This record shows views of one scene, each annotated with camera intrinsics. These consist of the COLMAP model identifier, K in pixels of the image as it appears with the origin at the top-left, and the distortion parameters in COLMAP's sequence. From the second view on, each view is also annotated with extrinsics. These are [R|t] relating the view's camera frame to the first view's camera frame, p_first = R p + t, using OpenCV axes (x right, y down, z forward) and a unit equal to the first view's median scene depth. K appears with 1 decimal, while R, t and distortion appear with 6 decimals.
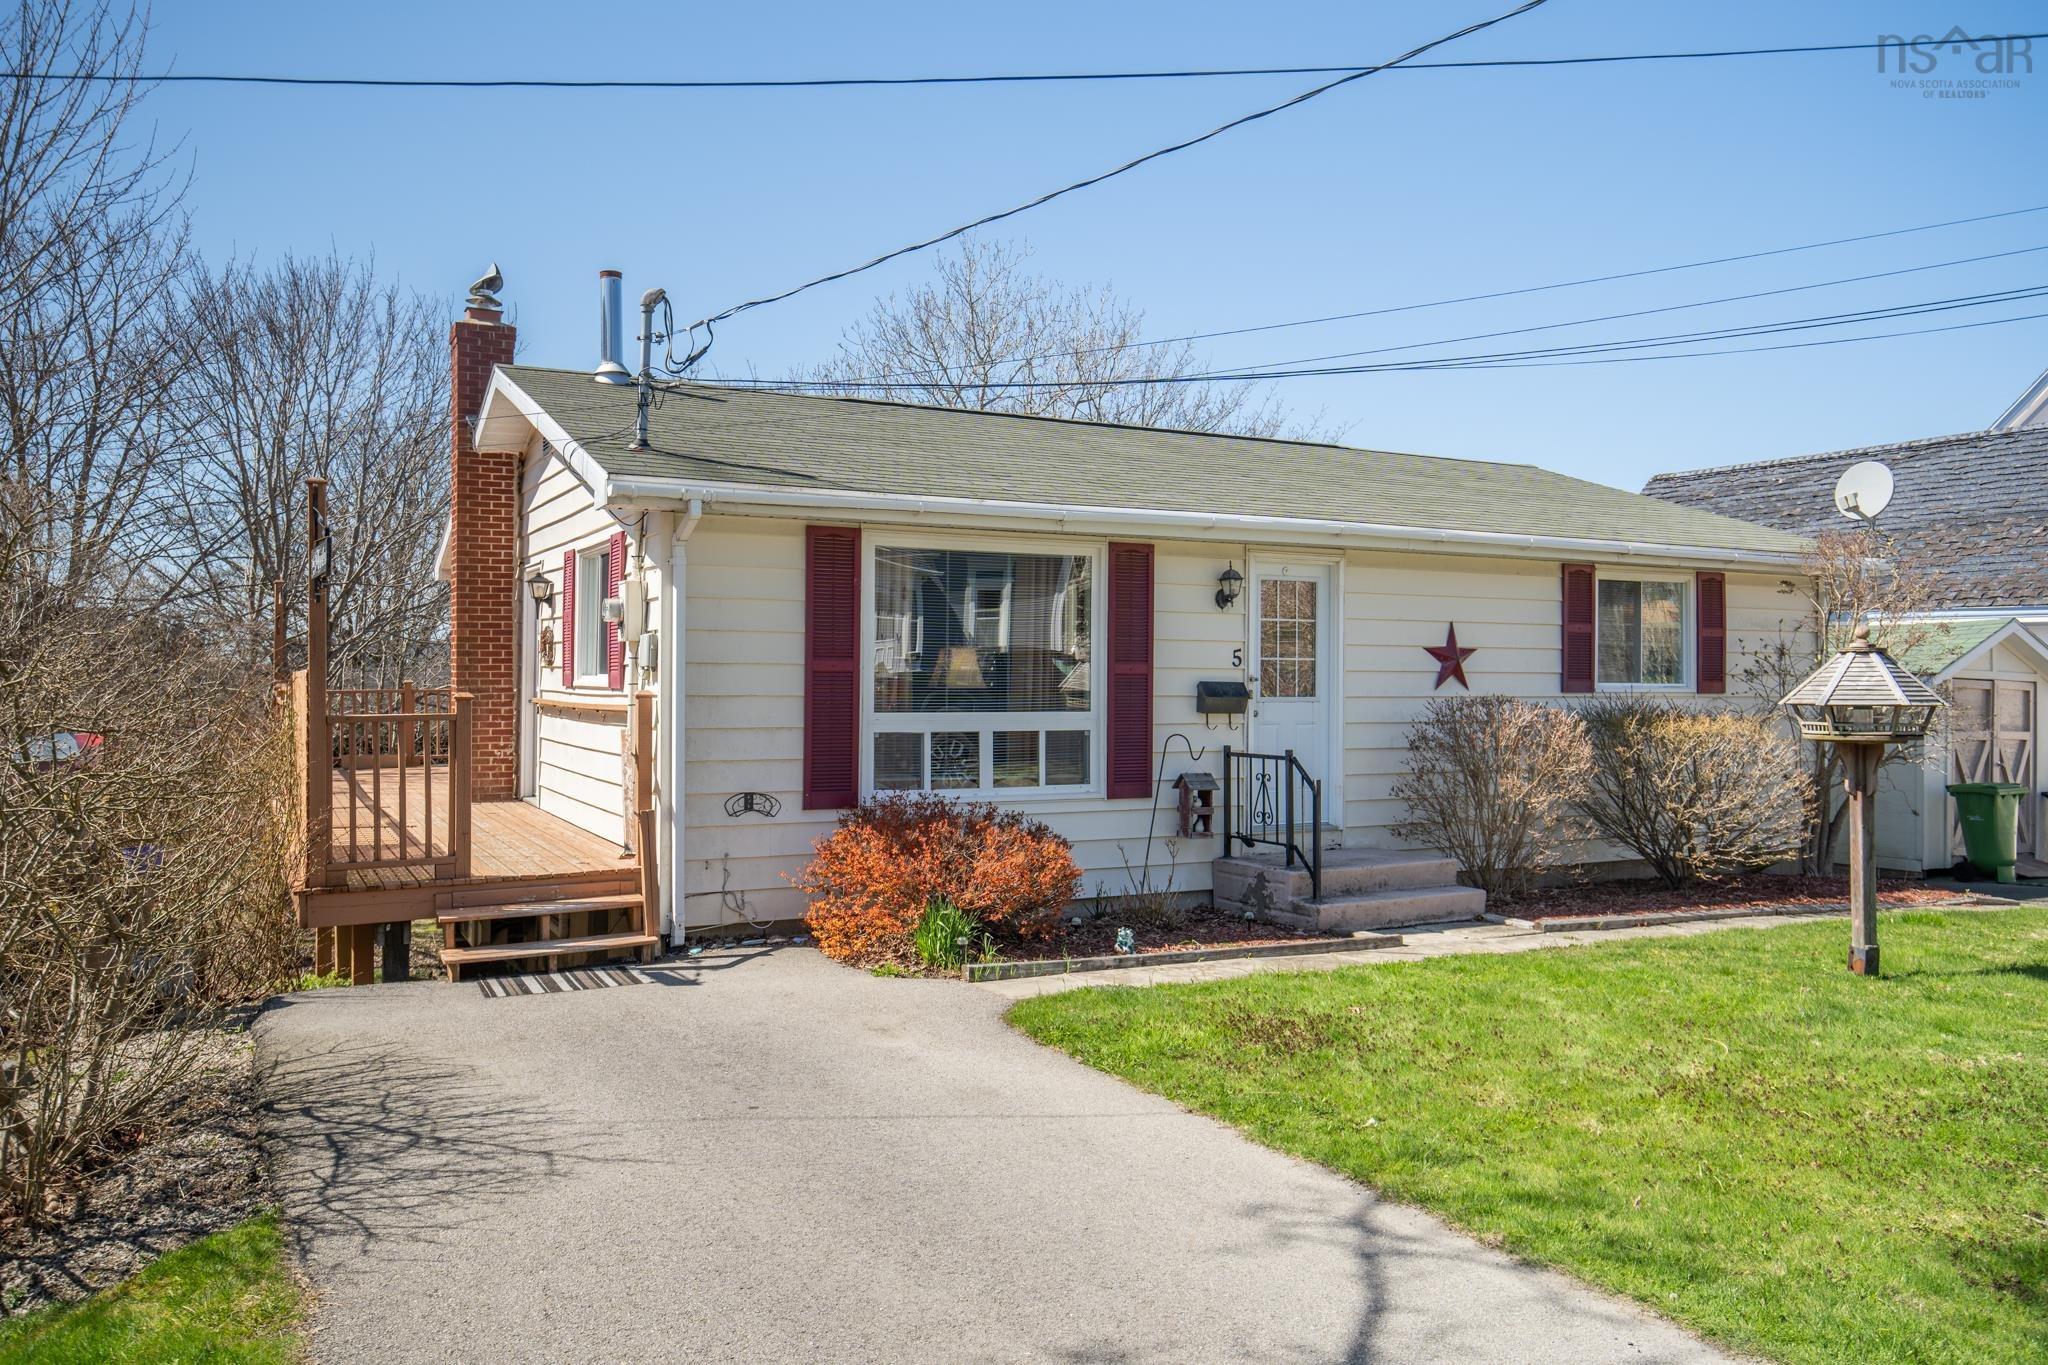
lens RADIAL K [[1518.8, 0, 1023.0], [0, 1518.8, 708.7], [0, 0, 1]] dist [0.012030, 0.001153]
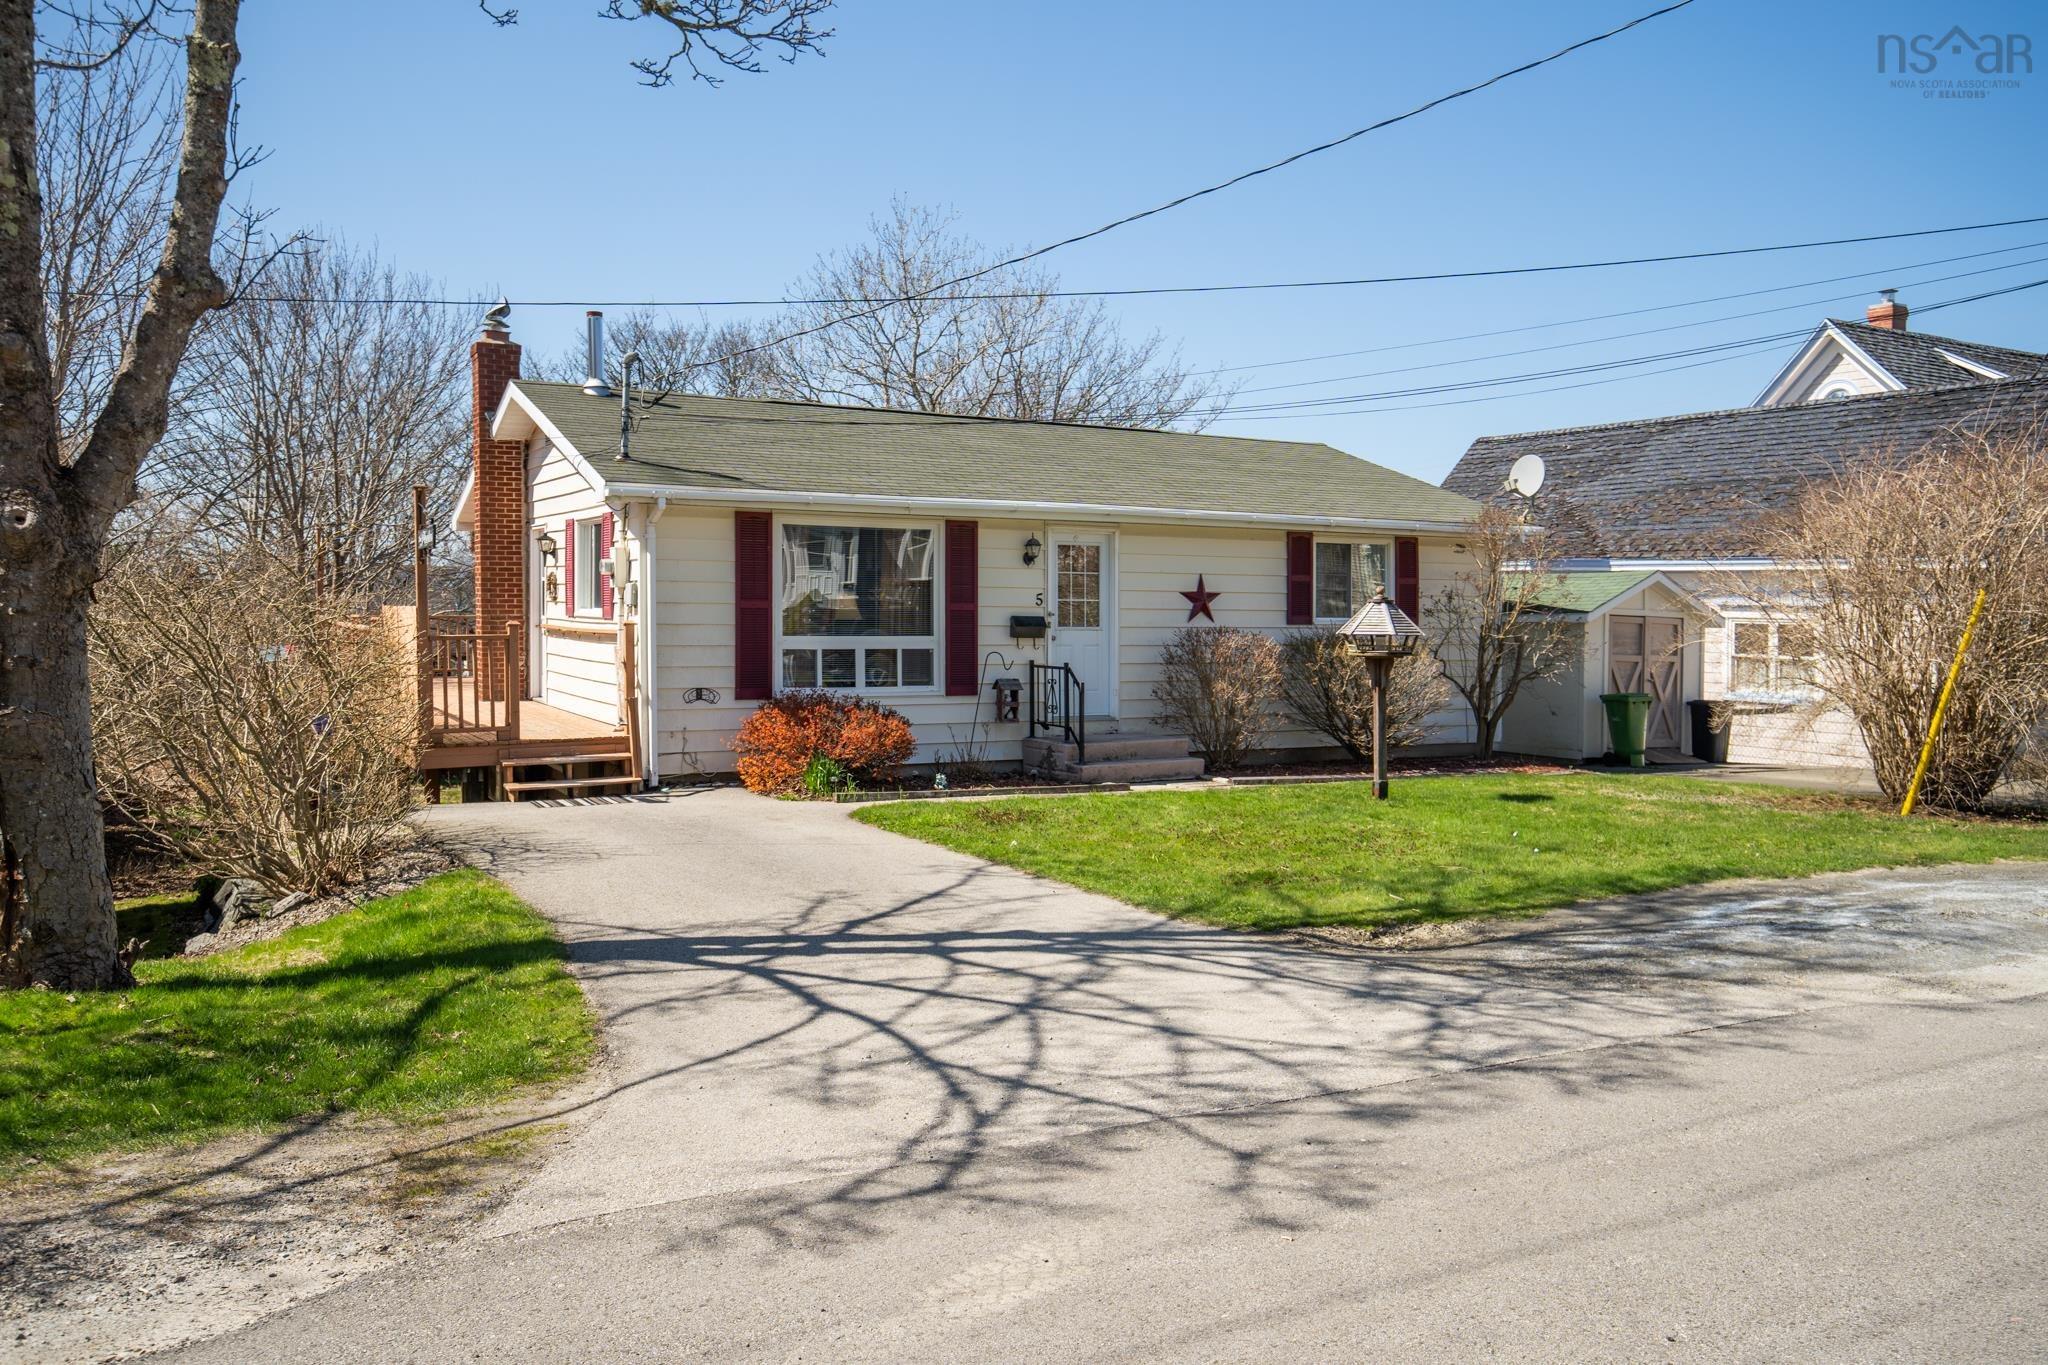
lens RADIAL K [[1555.3, 0, 1051.5], [0, 1555.3, 756.9], [0, 0, 1]] dist [0.008939, 0.002641]
pose [[0.999227, 0.002715, 0.039223, 0.098490], [-0.005778, 0.996920, 0.078213, 0.000046], [-0.038890, -0.078379, 0.996165, -0.505426]]
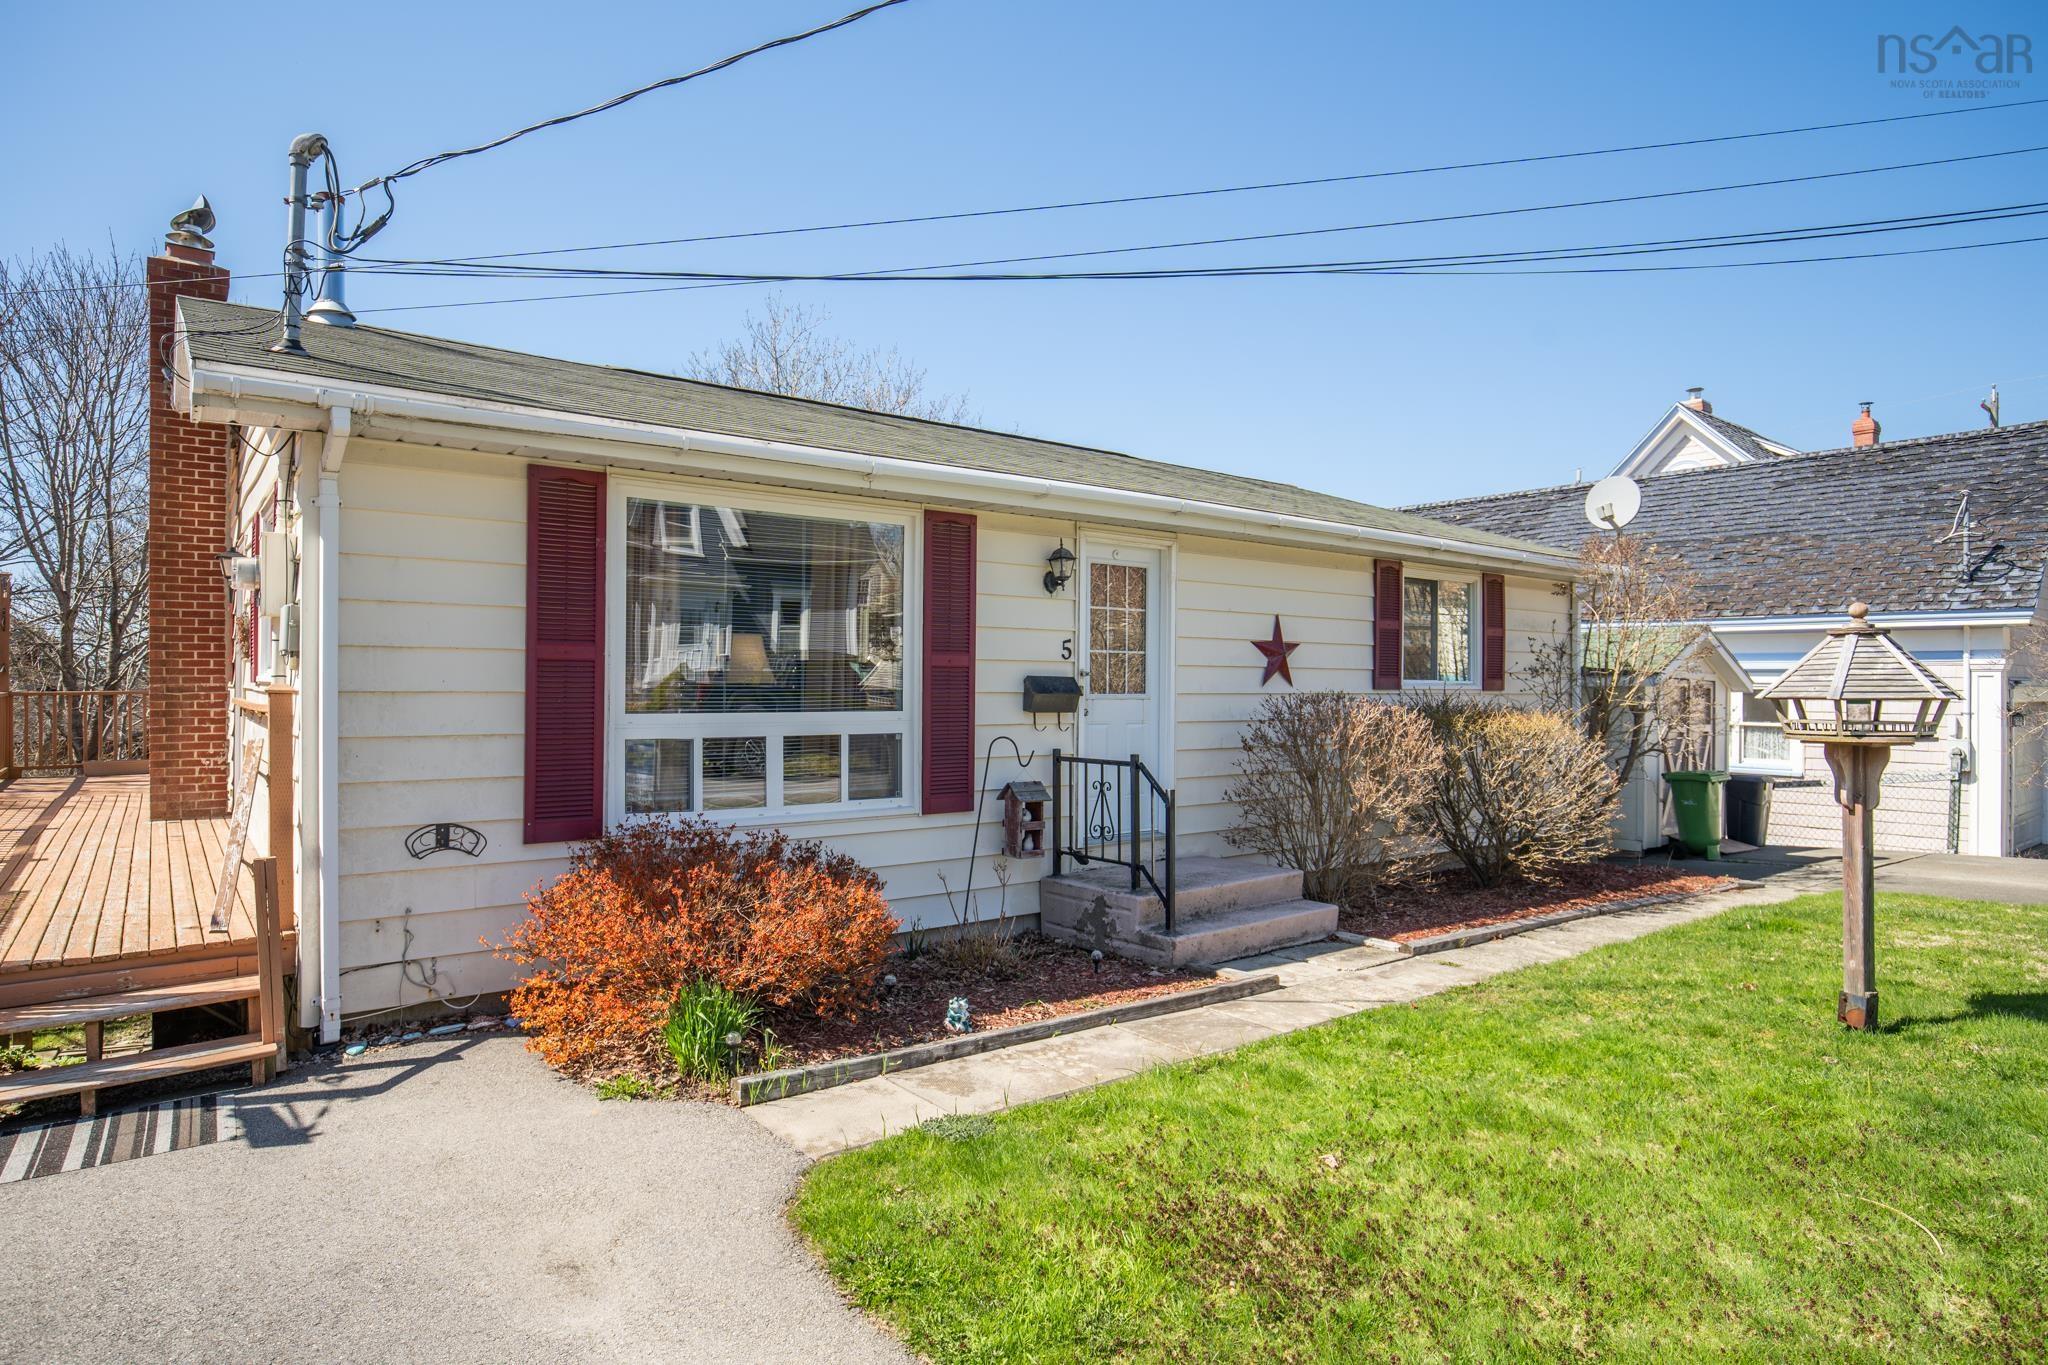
lens RADIAL K [[1161.7, 0, 1024.0], [0, 1161.7, 682.5], [0, 0, 1]] dist [0.000190, -0.027755]
pose [[0.985180, -0.000442, 0.171525, 0.000407], [0.004233, 0.999755, -0.021736, 0.000339], [-0.171474, 0.022140, 0.984940, 0.351043]]
